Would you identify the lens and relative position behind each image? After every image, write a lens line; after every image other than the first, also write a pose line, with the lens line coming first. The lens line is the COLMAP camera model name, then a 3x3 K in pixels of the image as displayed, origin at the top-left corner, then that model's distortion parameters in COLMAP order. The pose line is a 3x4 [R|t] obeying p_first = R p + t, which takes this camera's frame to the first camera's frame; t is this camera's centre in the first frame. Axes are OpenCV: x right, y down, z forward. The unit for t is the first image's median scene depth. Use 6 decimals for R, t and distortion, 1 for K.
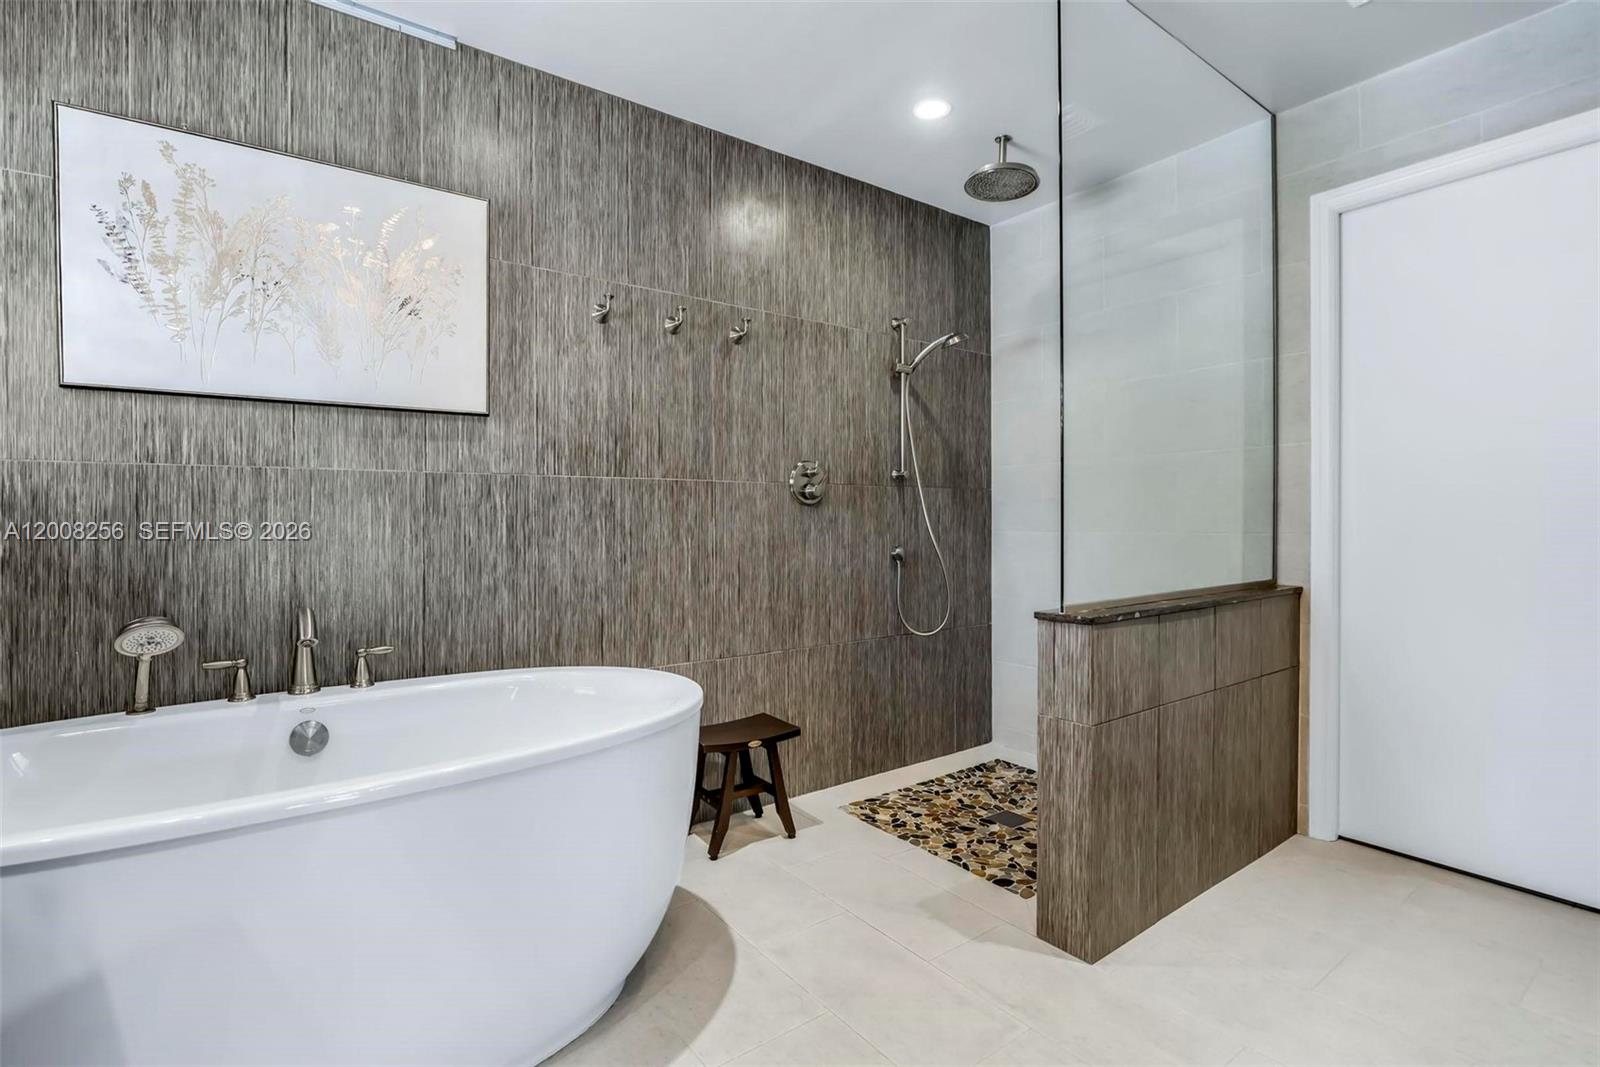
lens RADIAL K [[743.8, 0, 778.4], [0, 743.8, 515.2], [0, 0, 1]] dist [-0.014260, 0.000442]
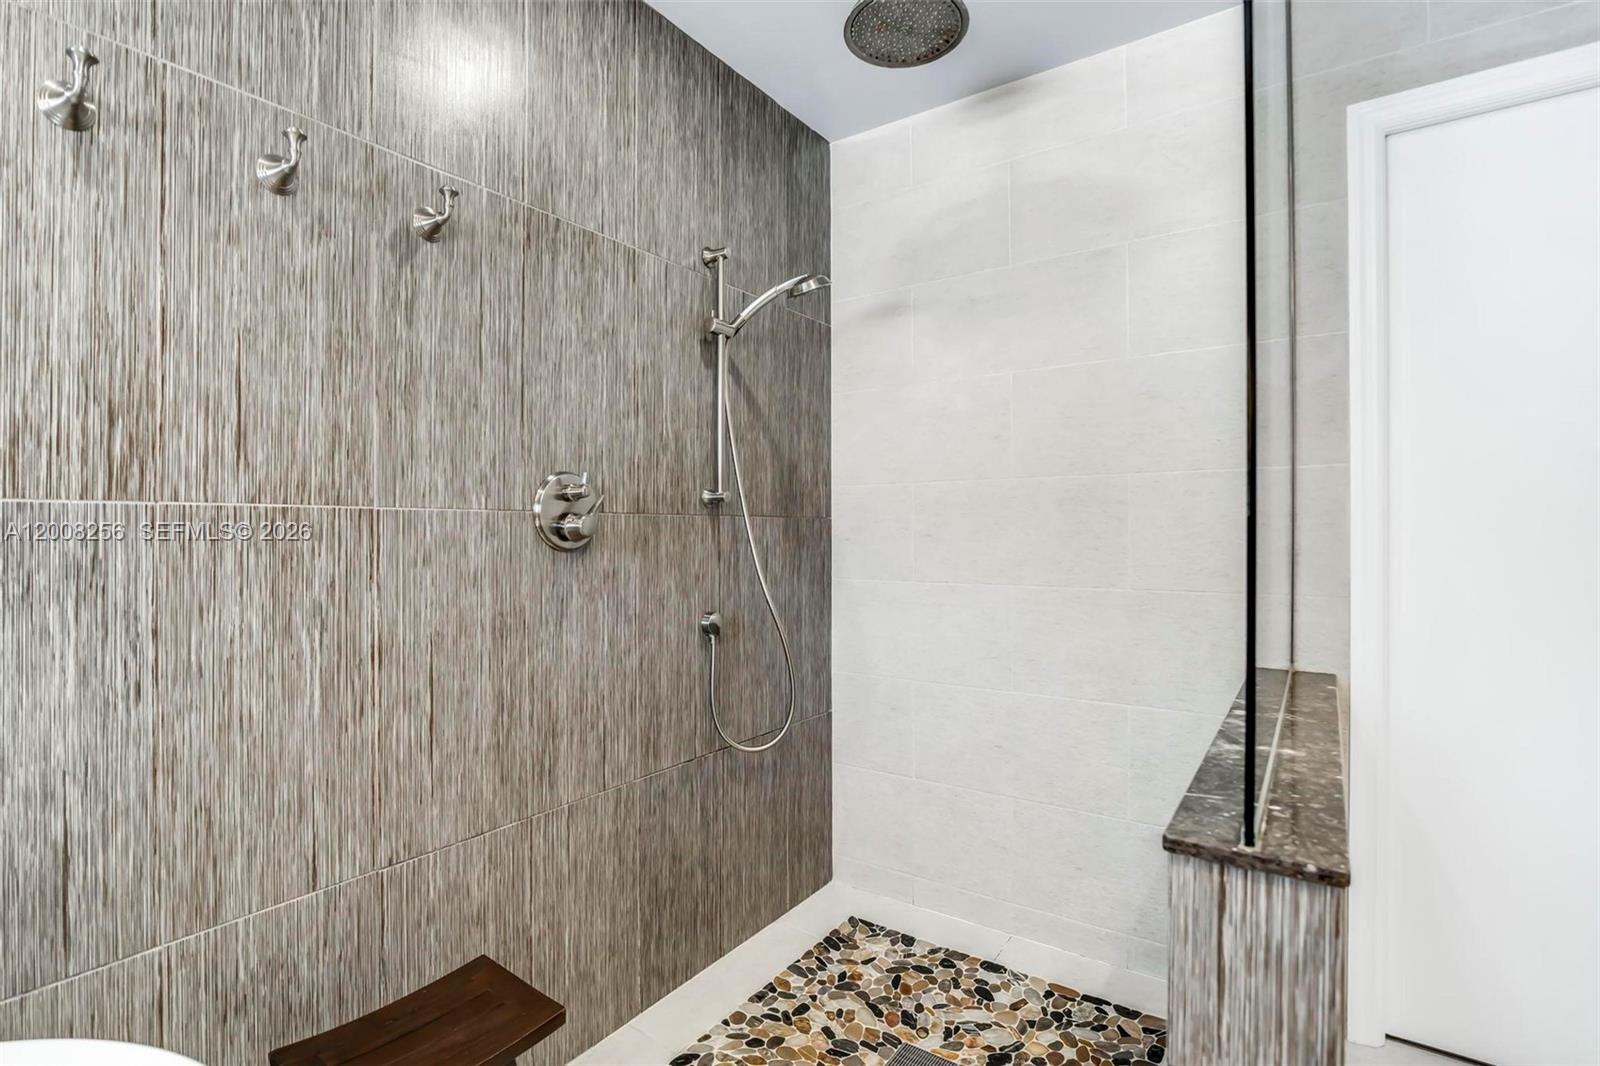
lens RADIAL K [[743.8, 0, 778.4], [0, 743.8, 514.7], [0, 0, 1]] dist [-0.014260, 0.000442]
pose [[0.931914, 0.002857, 0.362669, -0.015110], [0.002133, 0.999909, -0.013357, -0.033268], [-0.362674, 0.013221, 0.931822, 0.424670]]
